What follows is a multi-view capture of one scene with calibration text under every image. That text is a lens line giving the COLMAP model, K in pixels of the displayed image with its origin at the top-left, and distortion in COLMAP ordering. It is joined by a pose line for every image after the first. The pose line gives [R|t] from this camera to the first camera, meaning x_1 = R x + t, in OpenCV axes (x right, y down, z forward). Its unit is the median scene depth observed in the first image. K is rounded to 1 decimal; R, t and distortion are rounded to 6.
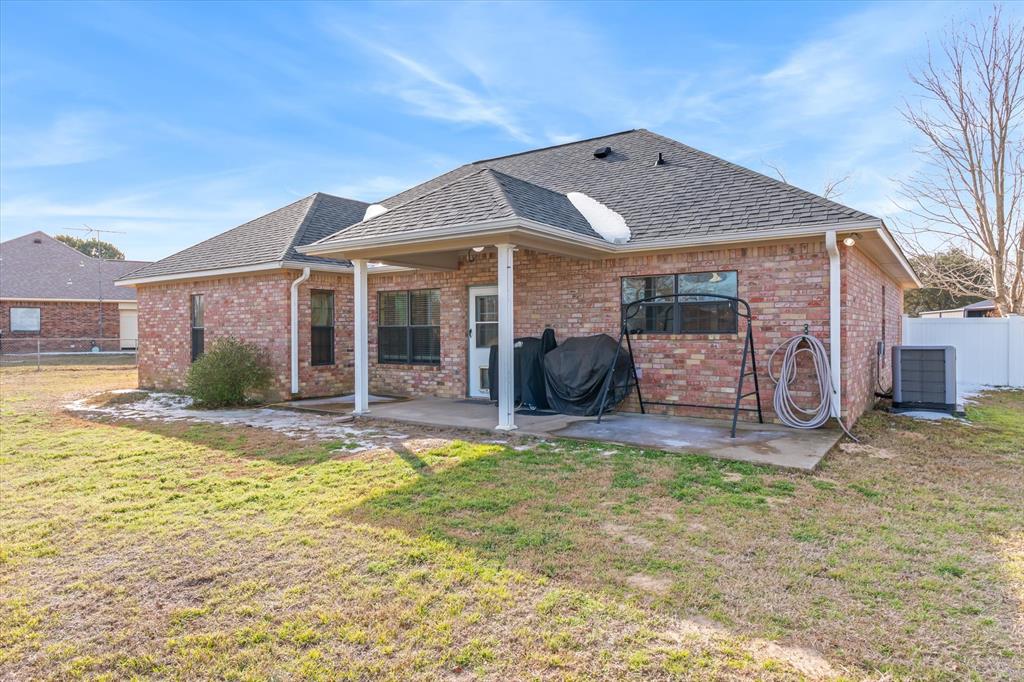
lens RADIAL K [[624.0, 0, 515.1], [0, 624.0, 339.9], [0, 0, 1]] dist [0.005091, -0.001624]
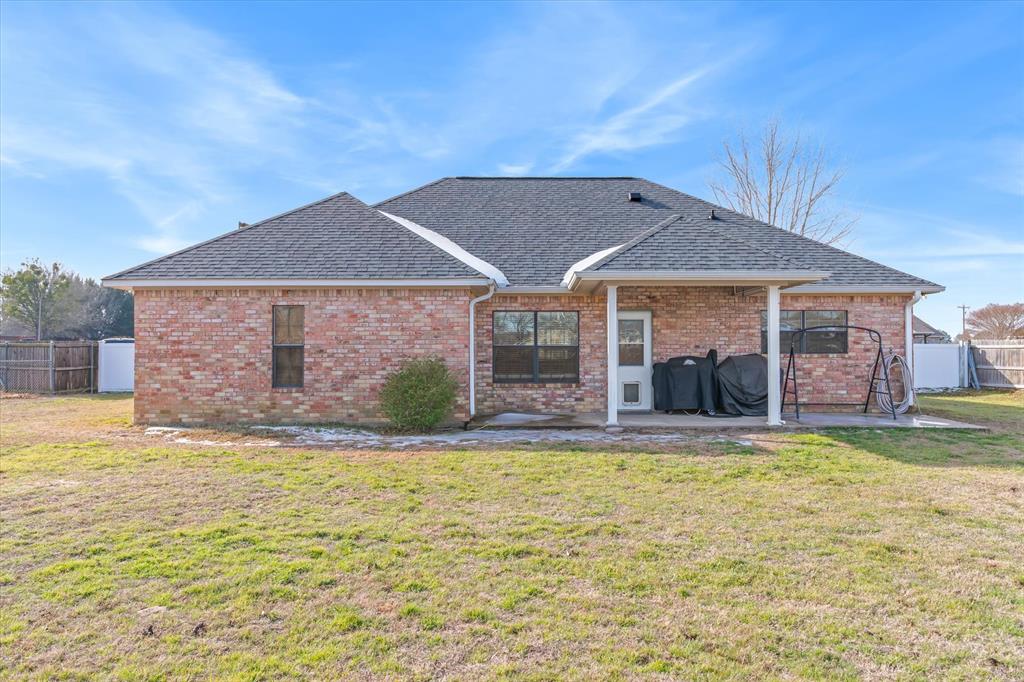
lens RADIAL K [[728.9, 0, 521.0], [0, 728.9, 340.0], [0, 0, 1]] dist [-0.000676, 0.002917]
pose [[0.811791, 0.013488, 0.583792, -1.061111], [0.004682, 0.999551, -0.029604, 0.004807], [-0.583929, 0.026766, 0.811363, 0.043741]]
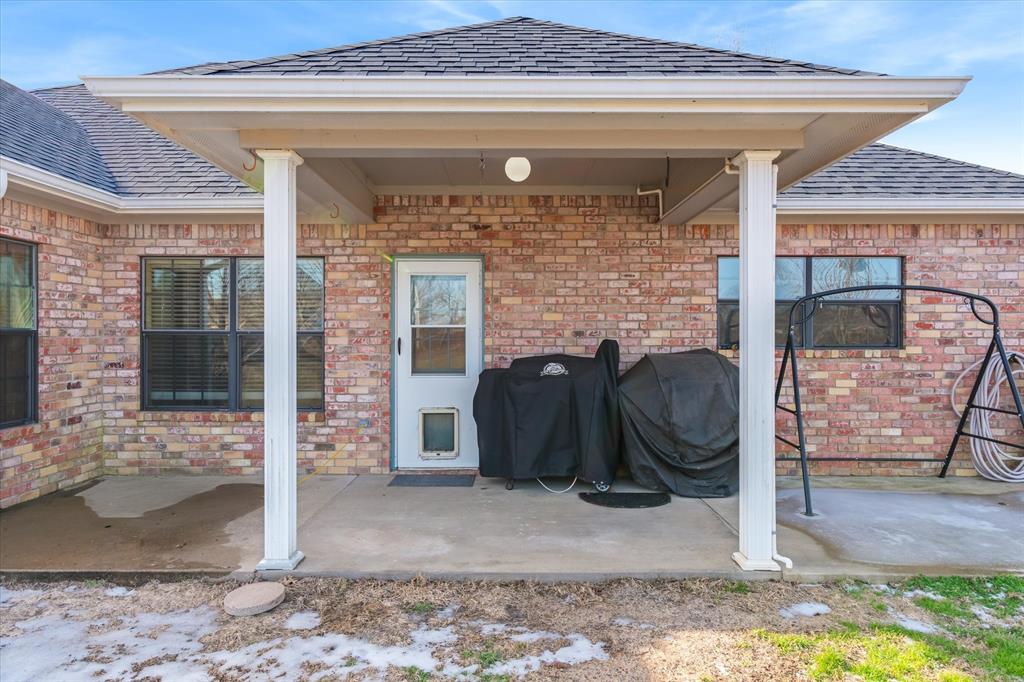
lens RADIAL K [[624.0, 0, 502.4], [0, 624.0, 339.1], [0, 0, 1]] dist [0.005091, -0.001624]
pose [[0.815725, 0.003582, 0.578429, -0.332446], [0.002934, 0.999942, -0.010330, -0.012210], [-0.578433, 0.010123, 0.815667, 0.578378]]
